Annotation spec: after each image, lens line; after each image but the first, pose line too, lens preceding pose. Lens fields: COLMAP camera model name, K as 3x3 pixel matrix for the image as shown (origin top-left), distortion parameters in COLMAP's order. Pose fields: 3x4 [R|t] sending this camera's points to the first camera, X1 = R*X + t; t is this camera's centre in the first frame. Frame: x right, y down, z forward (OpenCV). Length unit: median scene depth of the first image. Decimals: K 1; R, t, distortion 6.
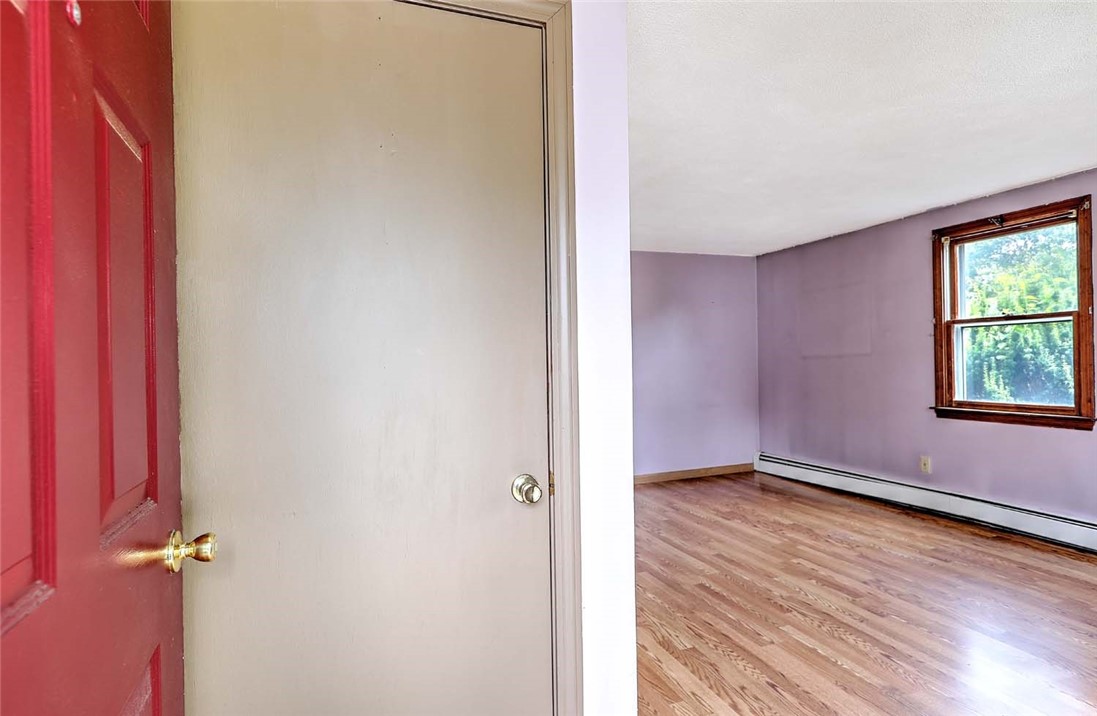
lens RADIAL K [[552.8, 0, 538.9], [0, 552.8, 361.8], [0, 0, 1]] dist [0.002776, -0.001584]
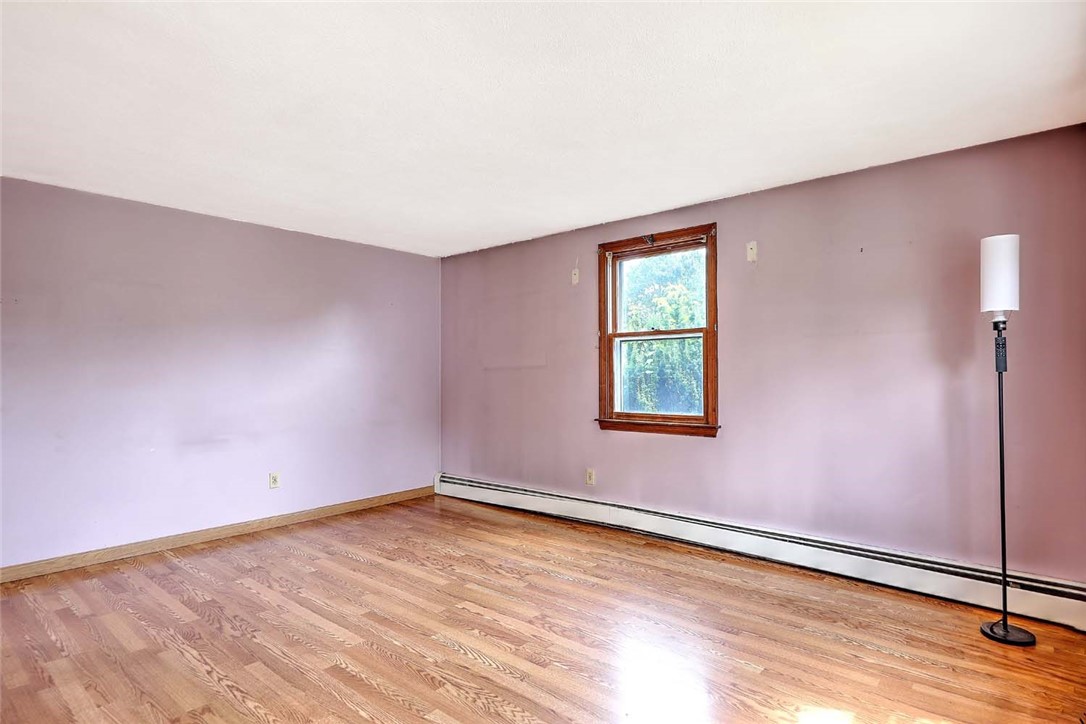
lens RADIAL K [[569.9, 0, 536.7], [0, 569.9, 362.3], [0, 0, 1]] dist [-0.003533, 0.000005]
pose [[0.872053, 0.029477, 0.488523, 0.124733], [-0.014672, 0.999310, -0.034107, 0.018514], [-0.489191, 0.022576, 0.871884, 0.172482]]
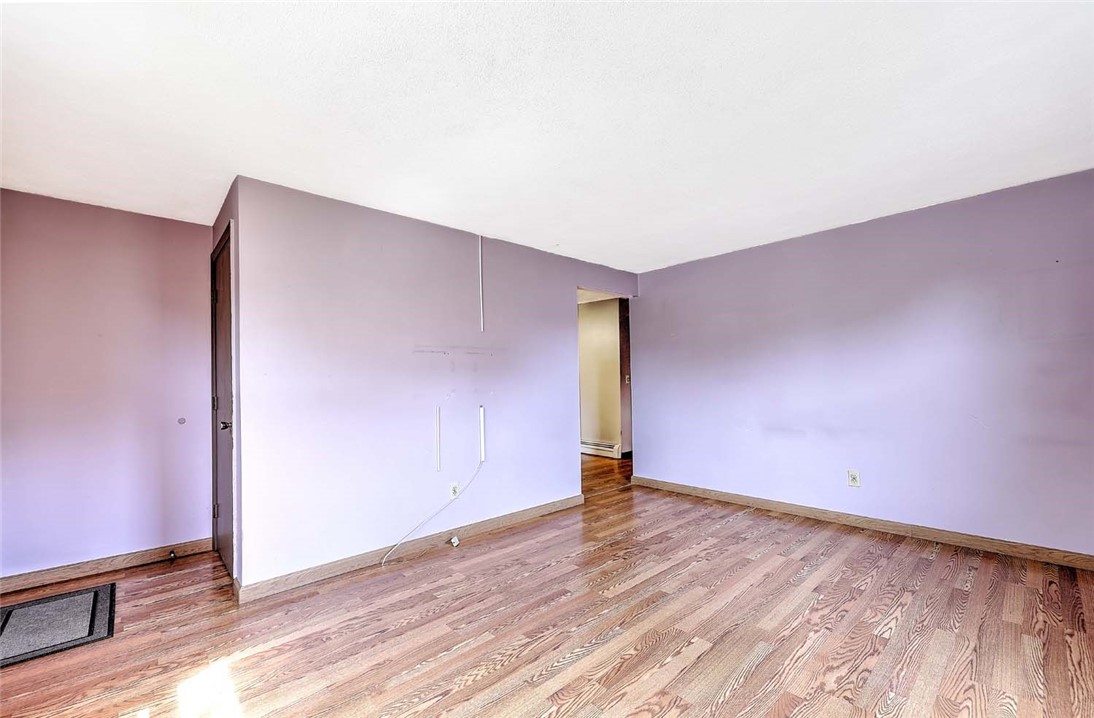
lens RADIAL K [[449.7, 0, 554.5], [0, 449.7, 368.3], [0, 0, 1]] dist [0.003478, 0.000207]
pose [[0.404810, -0.006363, -0.914379, 0.880244], [0.008986, 0.999955, -0.002980, -0.002414], [0.914357, -0.007011, 0.404849, 0.548874]]
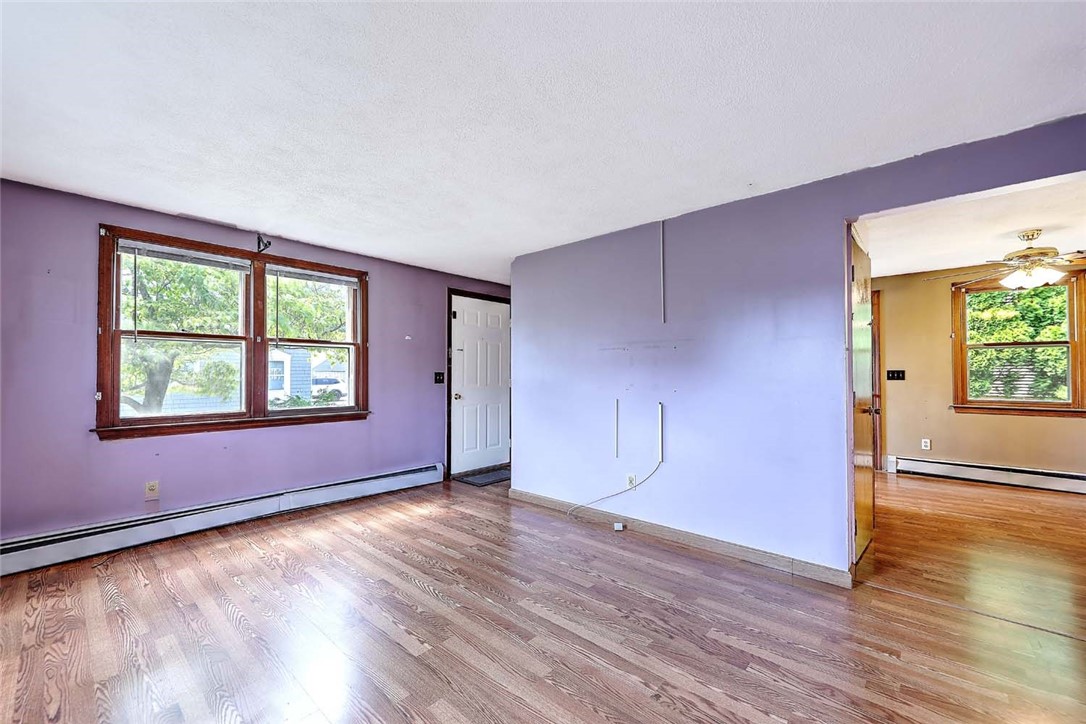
lens RADIAL K [[446.4, 0, 542.4], [0, 446.4, 363.4], [0, 0, 1]] dist [0.003478, 0.000207]
pose [[-0.877741, 0.006324, -0.479095, 0.567876], [0.016358, 0.999726, -0.016772, 0.006428], [0.478857, -0.022559, -0.877603, 1.487423]]
